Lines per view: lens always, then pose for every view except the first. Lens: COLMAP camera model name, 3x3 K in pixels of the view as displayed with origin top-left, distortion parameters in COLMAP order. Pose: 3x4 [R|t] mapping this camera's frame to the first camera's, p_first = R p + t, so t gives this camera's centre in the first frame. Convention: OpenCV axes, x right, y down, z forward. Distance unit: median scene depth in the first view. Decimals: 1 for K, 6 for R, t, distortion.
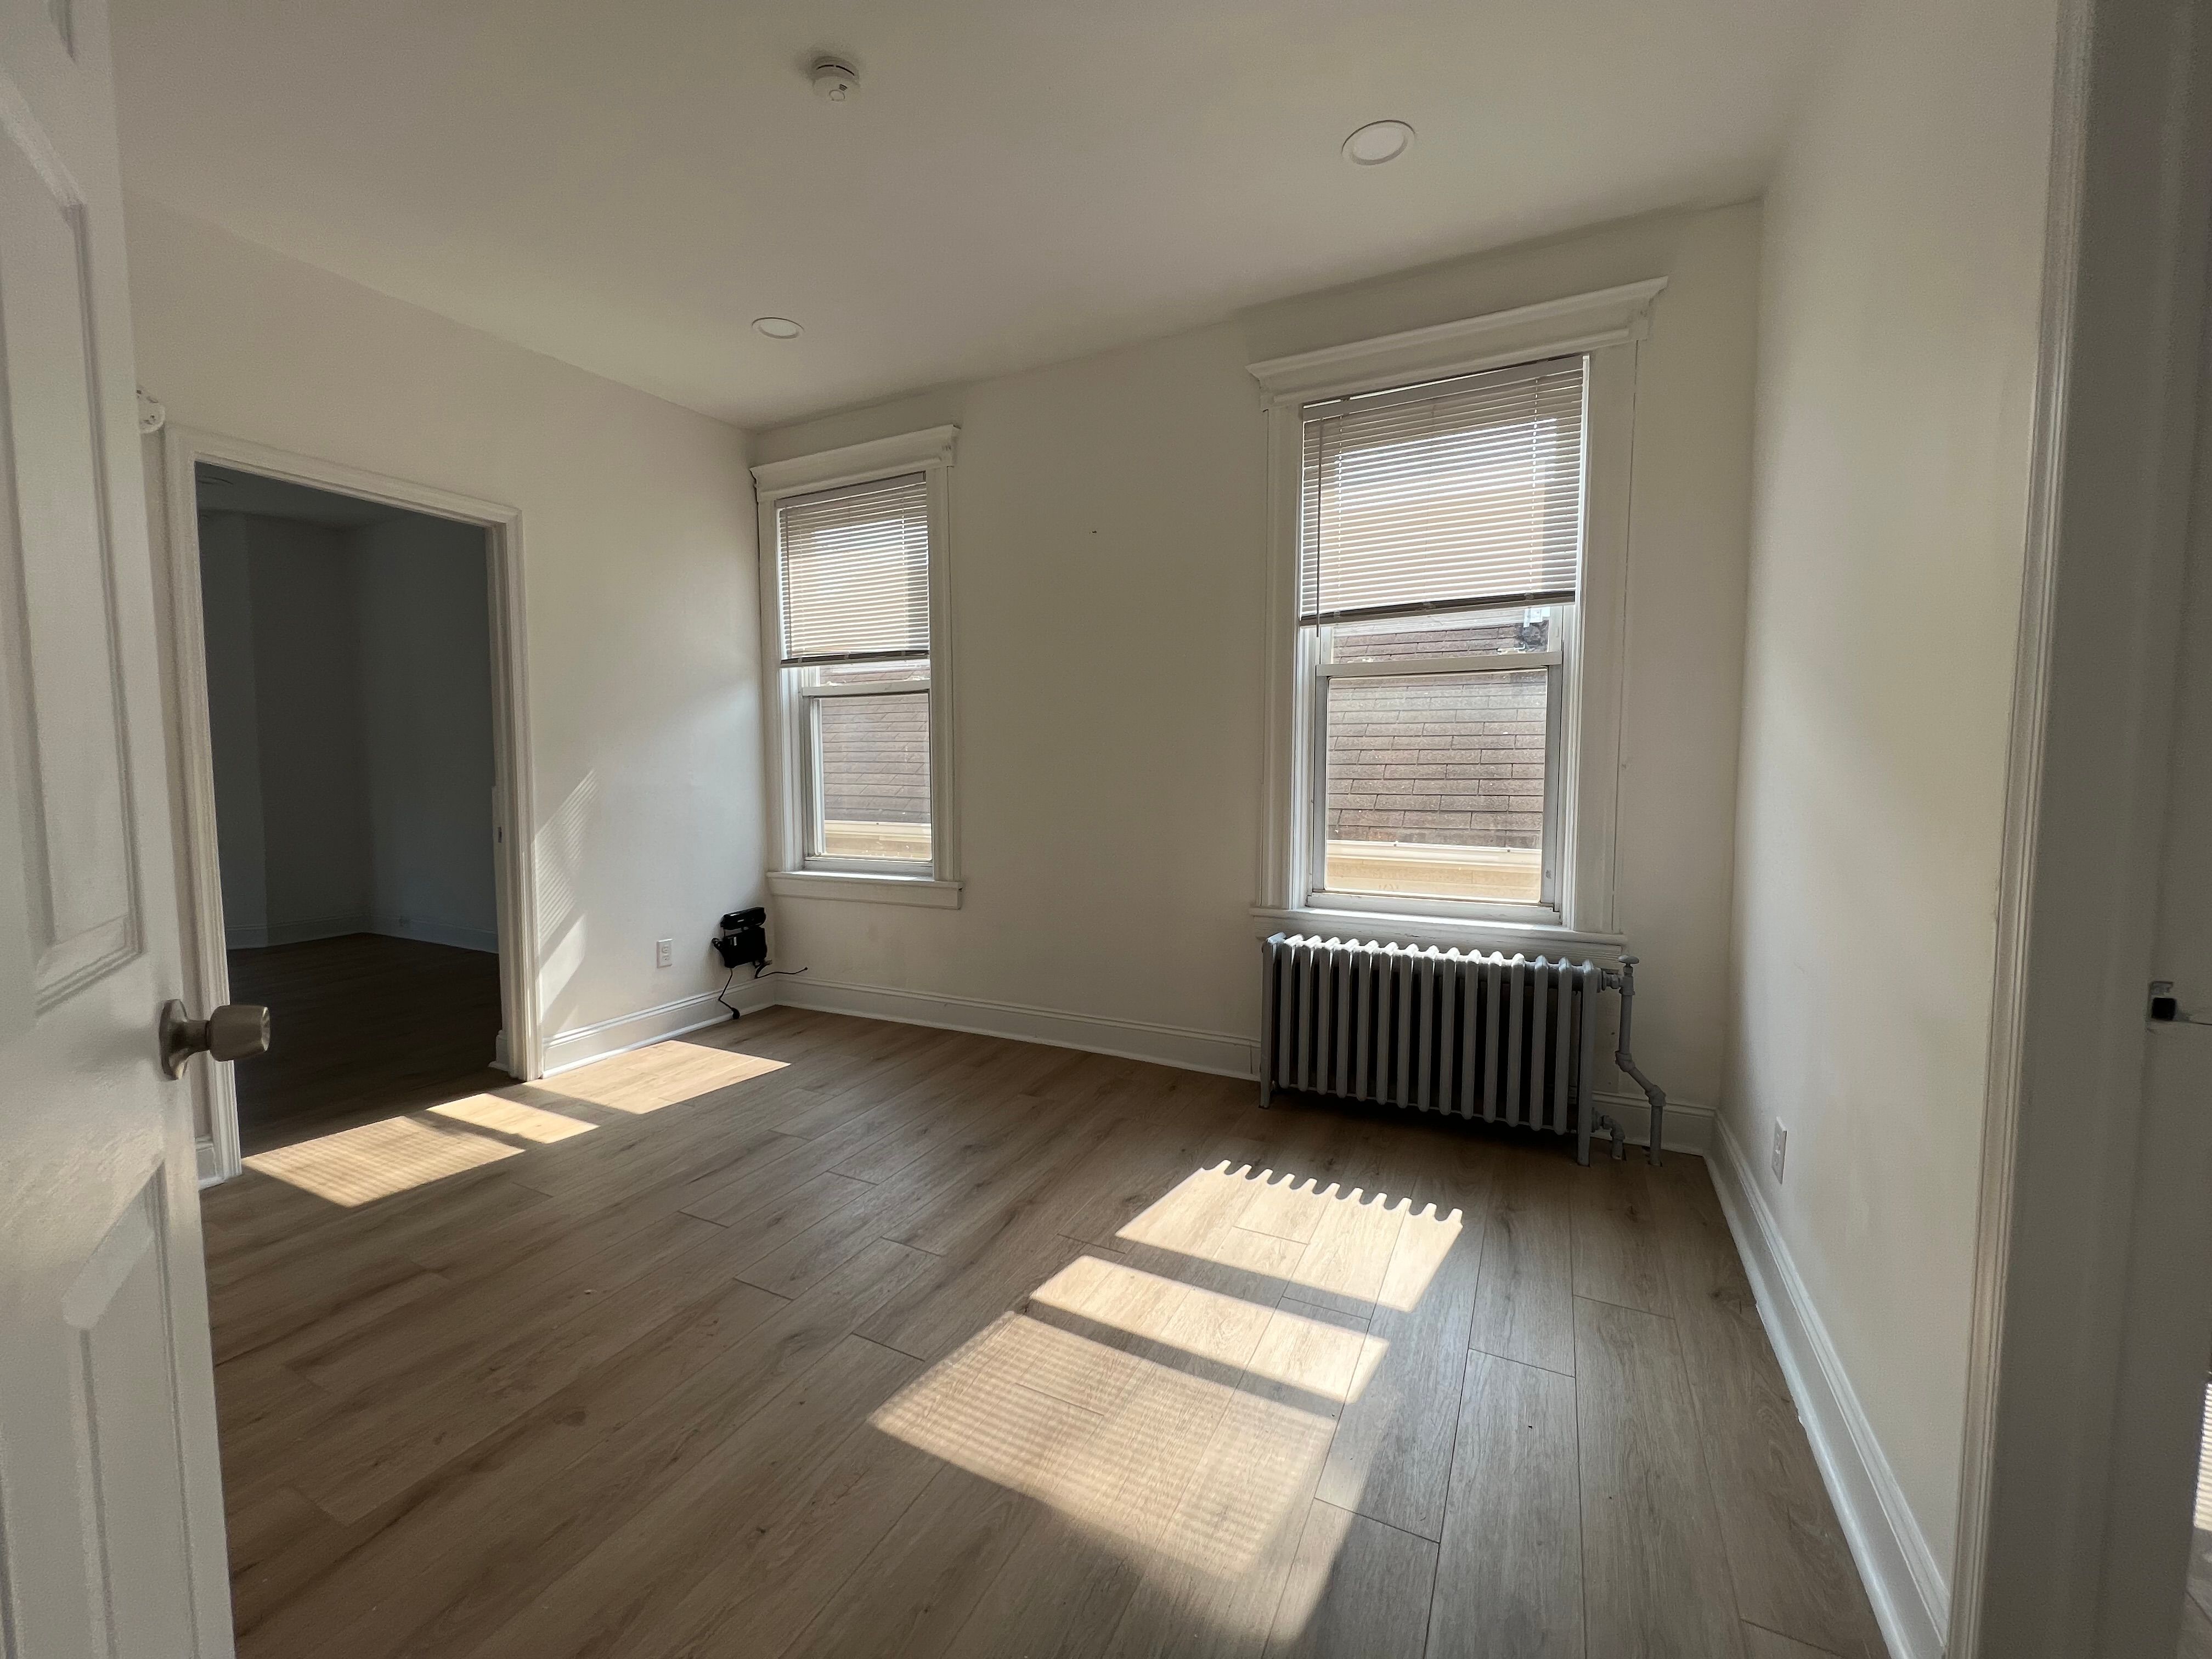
lens RADIAL K [[896.0, 0, 1098.5], [0, 896.0, 829.7], [0, 0, 1]] dist [0.003817, 0.001057]
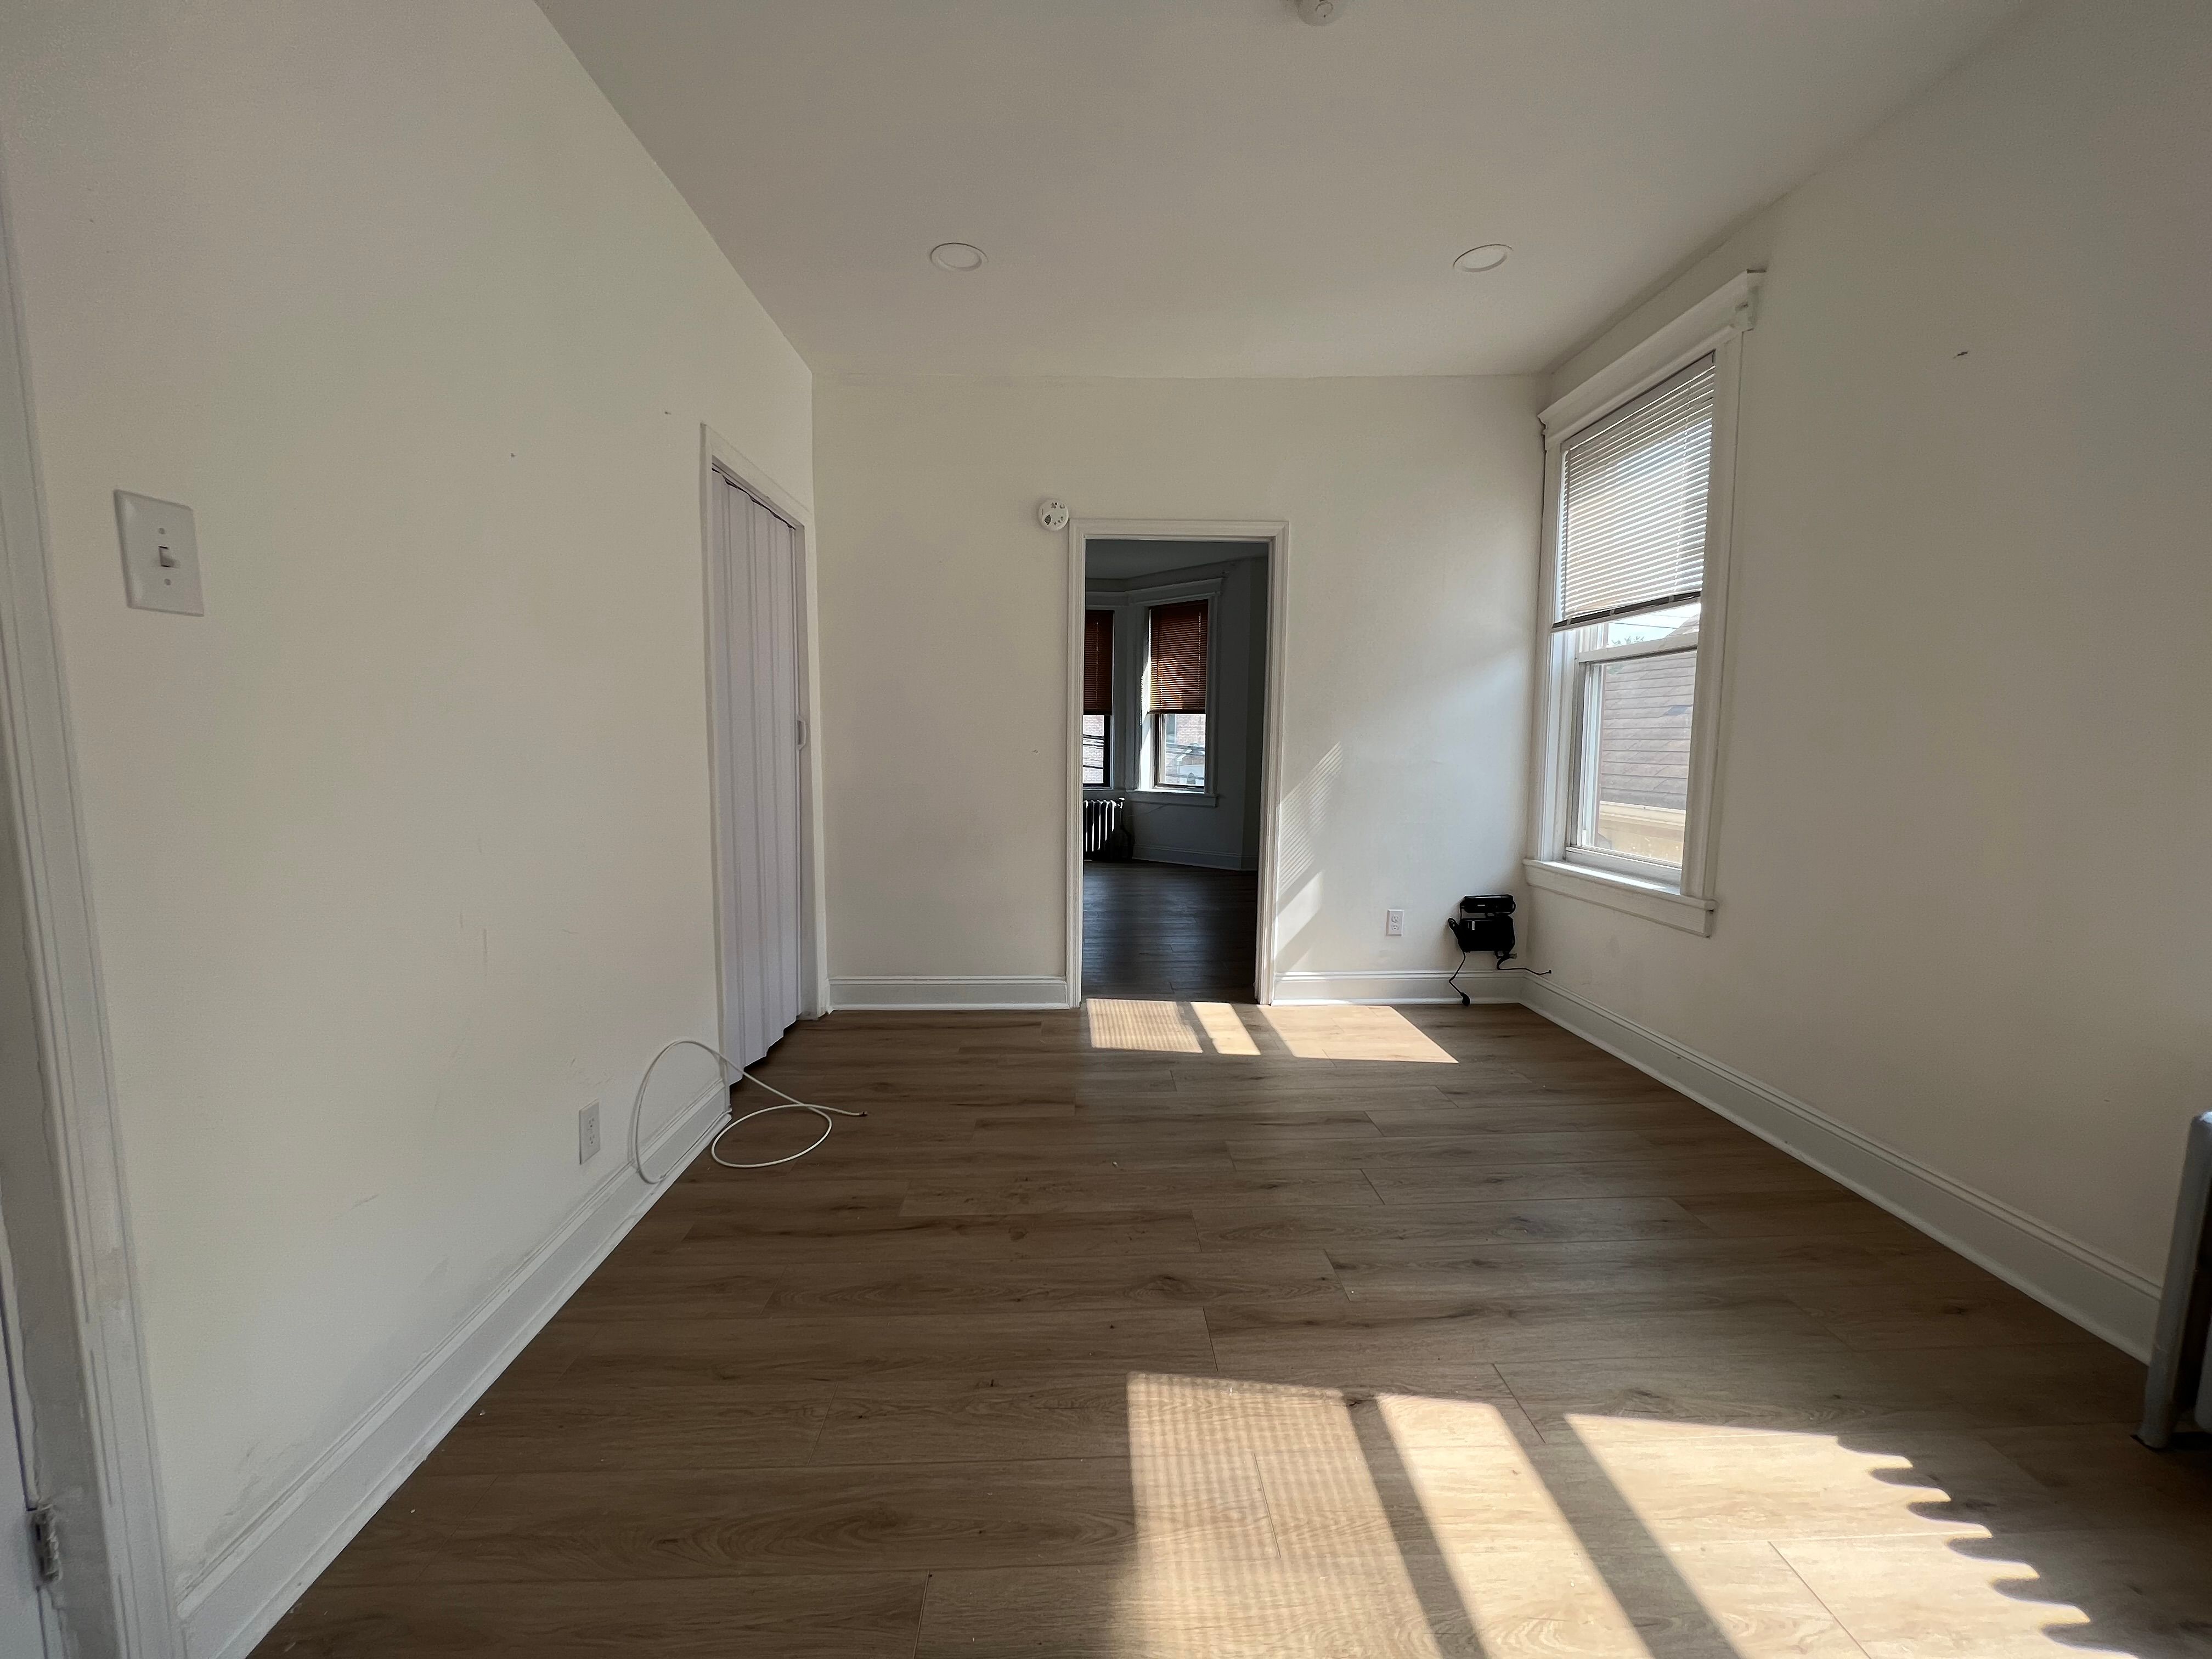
lens RADIAL K [[896.0, 0, 1102.8], [0, 896.0, 828.9], [0, 0, 1]] dist [0.003817, 0.001057]
pose [[0.481128, 0.092099, -0.871799, 0.285847], [-0.070810, 0.995299, 0.066067, -0.017114], [0.873786, 0.029946, 0.485388, 0.227712]]
